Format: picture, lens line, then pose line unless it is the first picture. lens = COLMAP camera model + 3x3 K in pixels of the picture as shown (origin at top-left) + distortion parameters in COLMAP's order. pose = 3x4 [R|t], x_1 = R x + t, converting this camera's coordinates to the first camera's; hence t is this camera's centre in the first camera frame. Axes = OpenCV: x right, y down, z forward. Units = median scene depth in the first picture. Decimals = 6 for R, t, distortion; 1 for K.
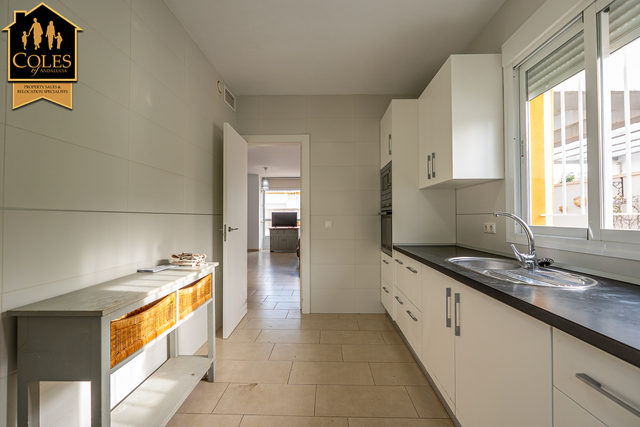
lens RADIAL K [[268.2, 0, 320.9], [0, 268.2, 213.8], [0, 0, 1]] dist [-0.004445, -0.000138]
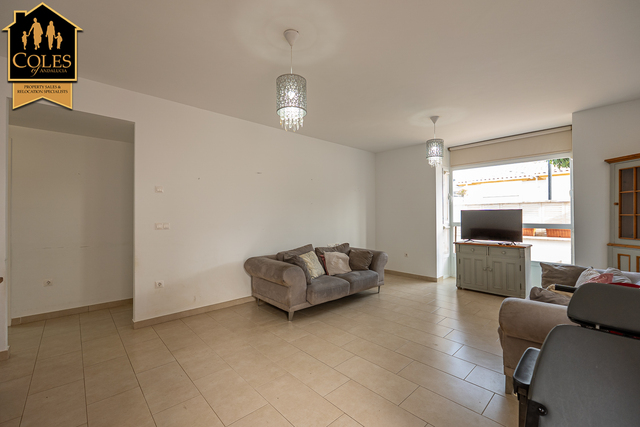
lens RADIAL K [[268.2, 0, 320.1], [0, 268.2, 213.4], [0, 0, 1]] dist [-0.004445, -0.000138]
pose [[0.692300, -0.004763, -0.721594, -0.003072], [0.007708, 0.999970, 0.000794, -0.001865], [0.721569, -0.006111, 0.692316, 0.462511]]
